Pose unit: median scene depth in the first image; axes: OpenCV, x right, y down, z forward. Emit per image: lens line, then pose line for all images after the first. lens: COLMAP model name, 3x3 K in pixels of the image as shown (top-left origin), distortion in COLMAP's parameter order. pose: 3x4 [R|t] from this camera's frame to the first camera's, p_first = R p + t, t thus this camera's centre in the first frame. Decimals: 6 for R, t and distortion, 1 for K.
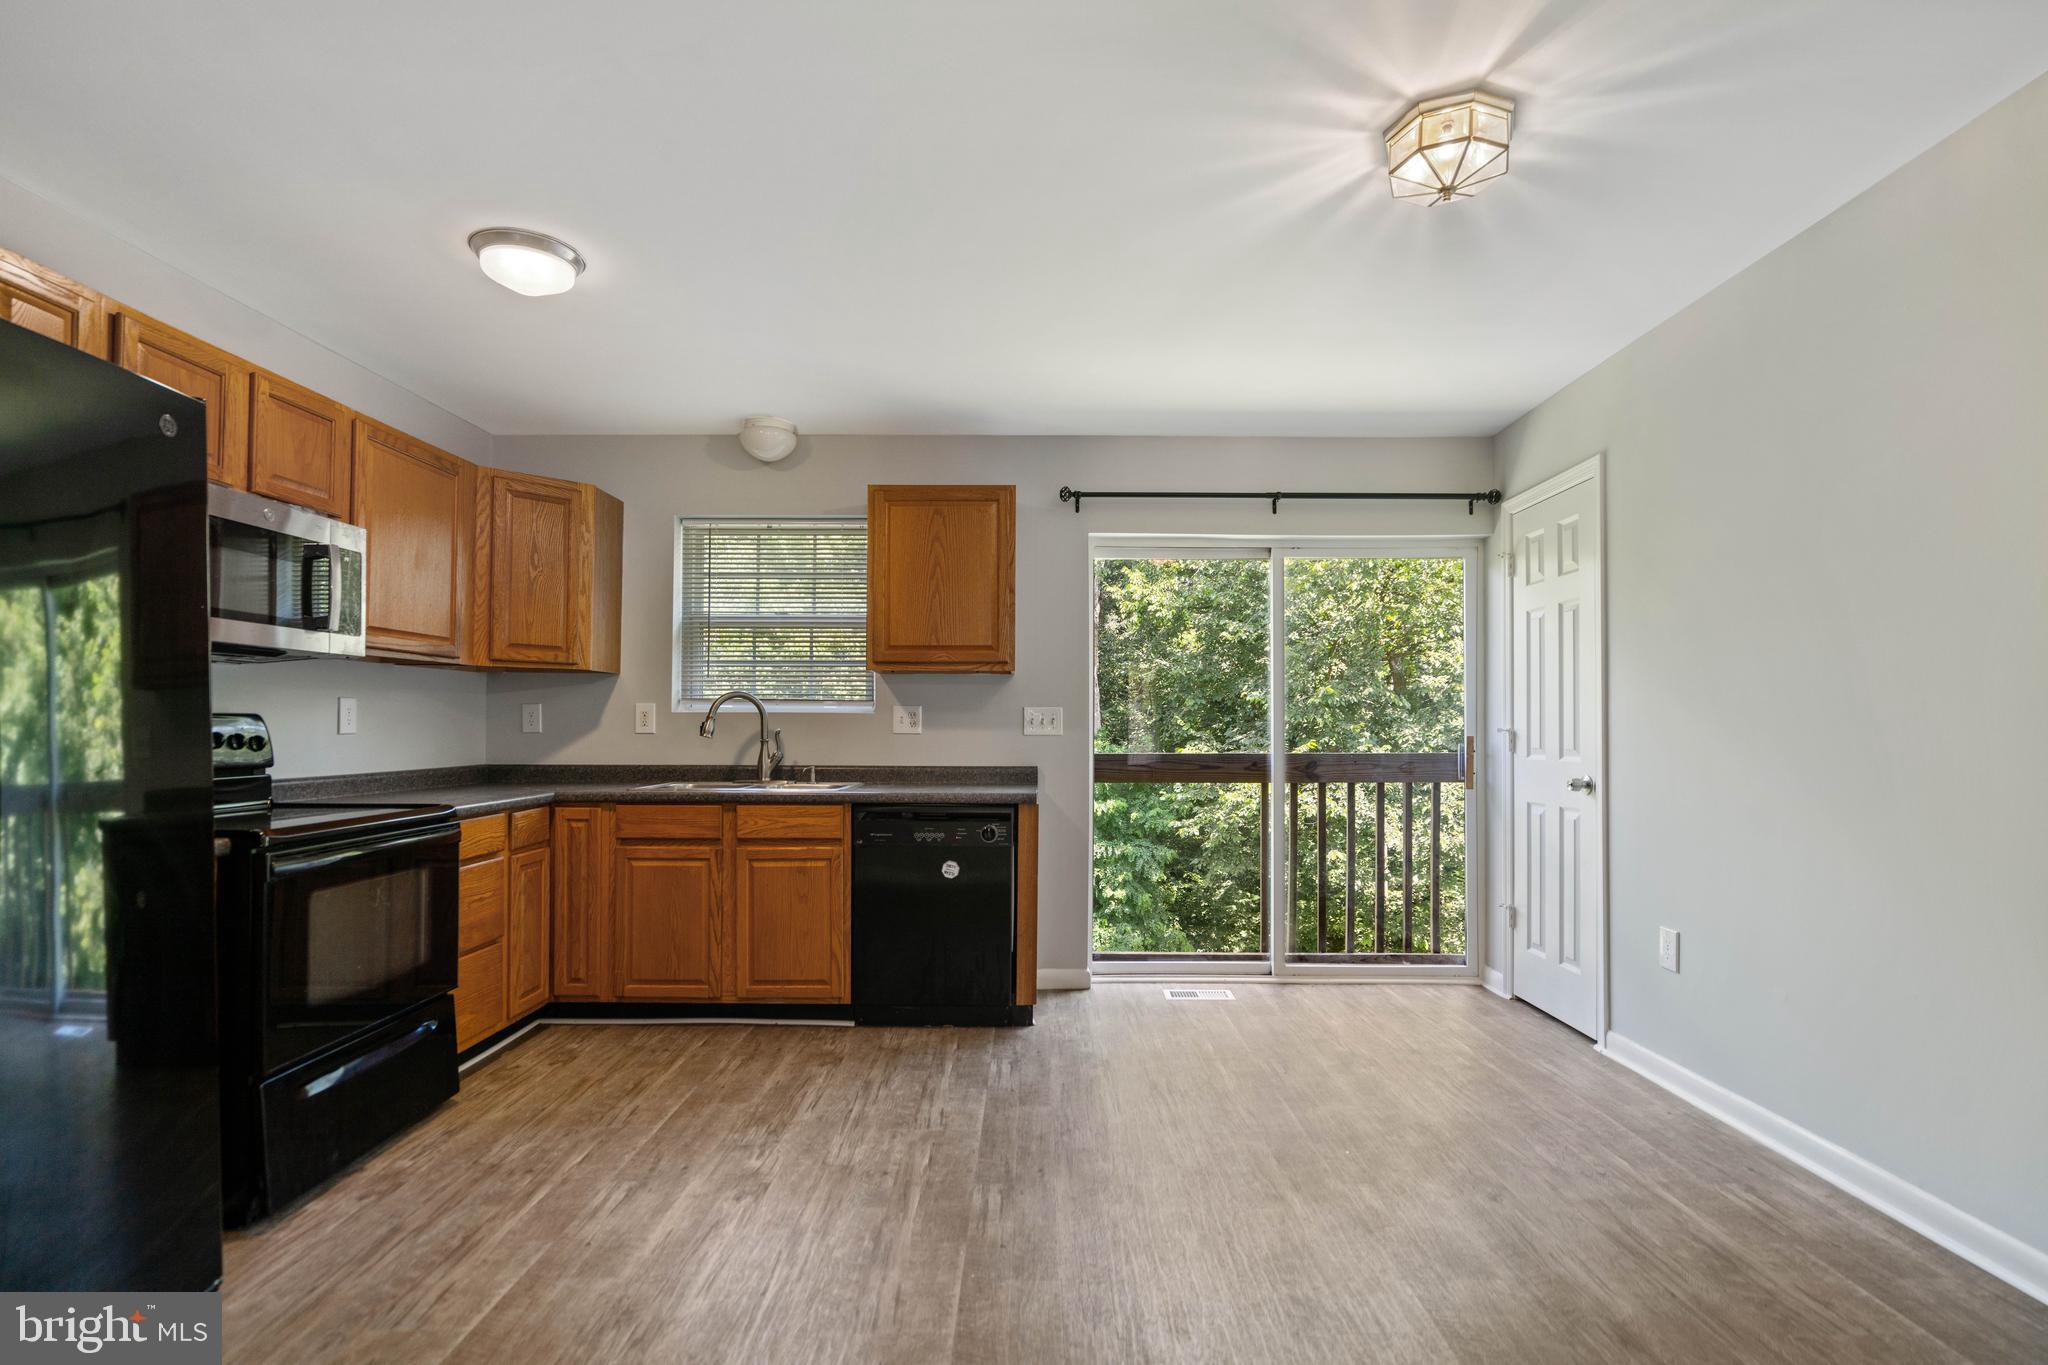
lens RADIAL K [[951.1, 0, 1037.3], [0, 951.1, 714.5], [0, 0, 1]] dist [-0.008944, 0.000885]
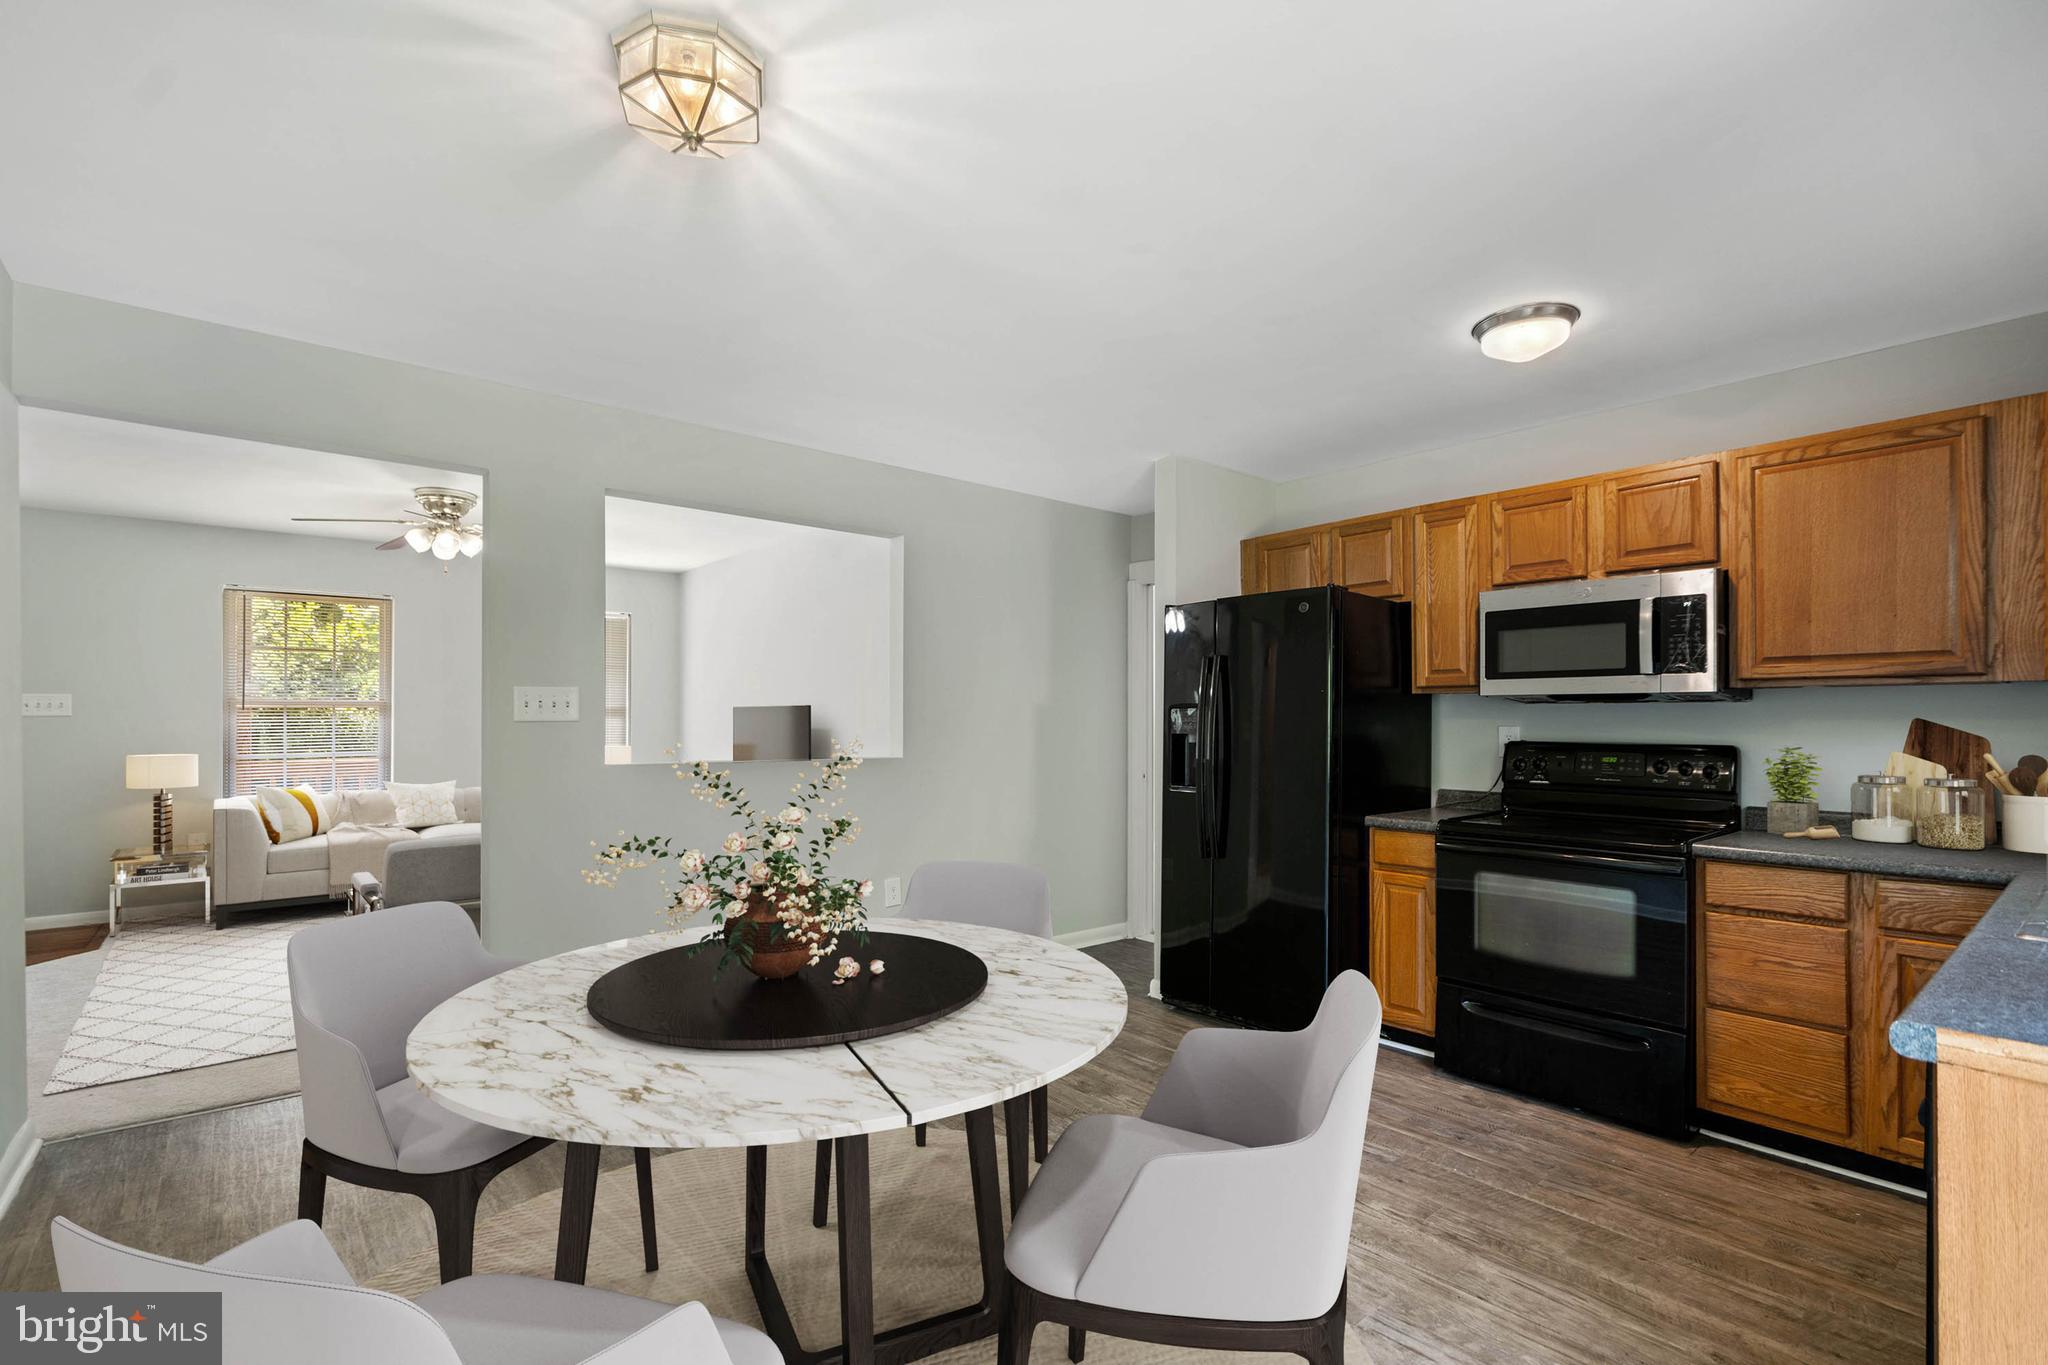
lens RADIAL K [[938.6, 0, 1019.8], [0, 938.6, 712.7], [0, 0, 1]] dist [0.000962, 0.000422]
pose [[-0.764096, -0.008390, -0.645048, 0.413561], [0.002786, 0.999863, -0.016305, -0.017981], [0.645097, -0.014256, -0.763968, 1.005087]]
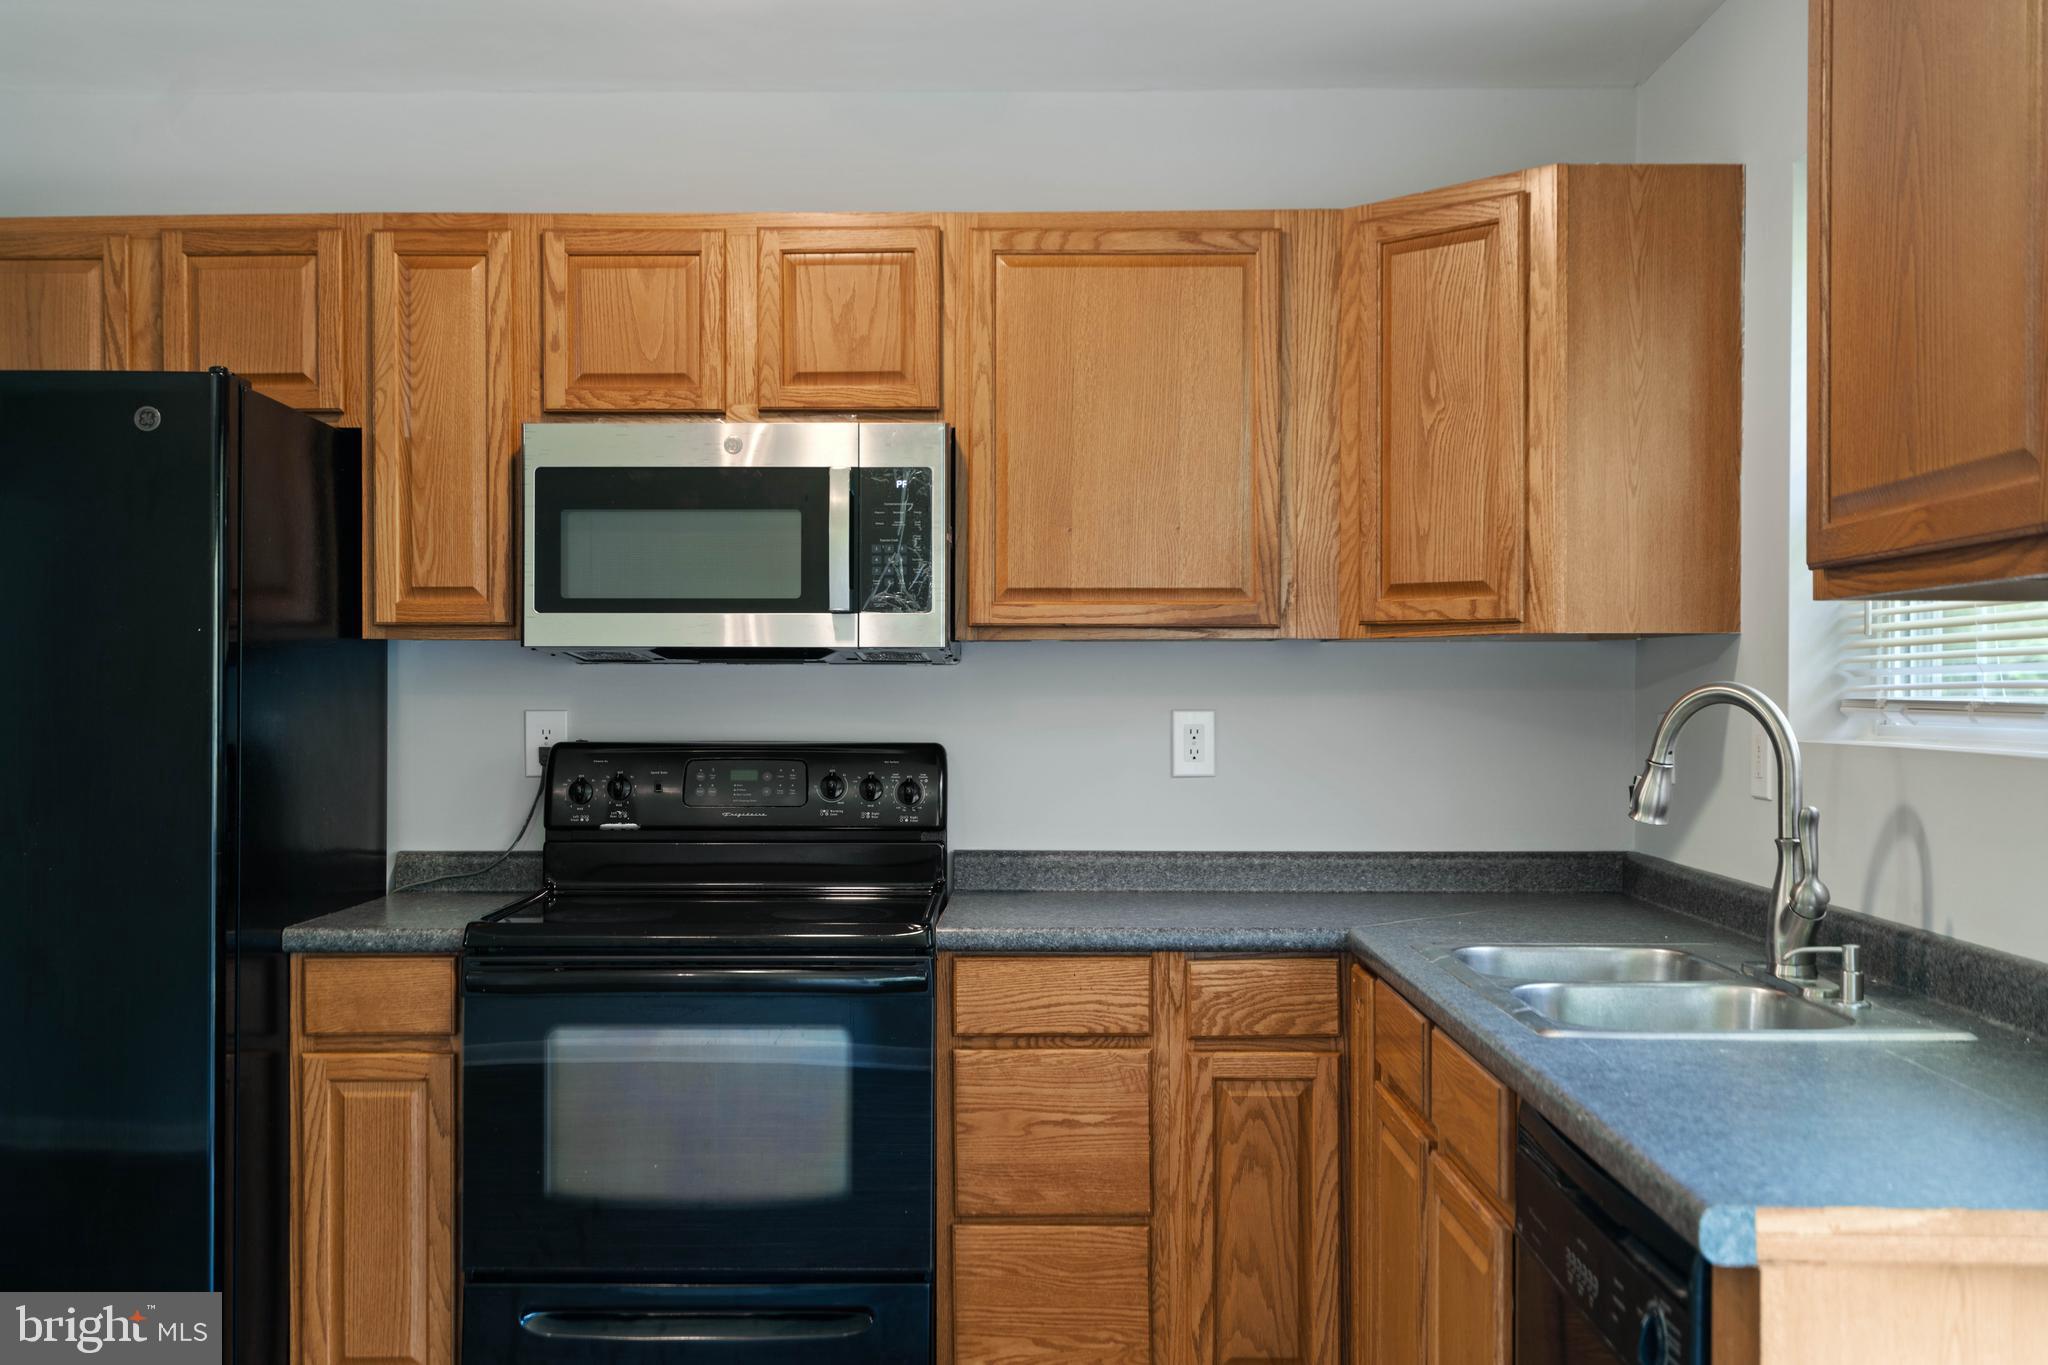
lens RADIAL K [[2031.2, 0, 1031.8], [0, 2031.2, 690.7], [0, 0, 1]] dist [0.017966, -0.017379]
pose [[-0.006570, -0.003026, -0.999974, 0.397992], [0.009335, 0.999952, -0.003088, -0.023532], [0.999935, -0.009355, -0.006541, 0.824185]]
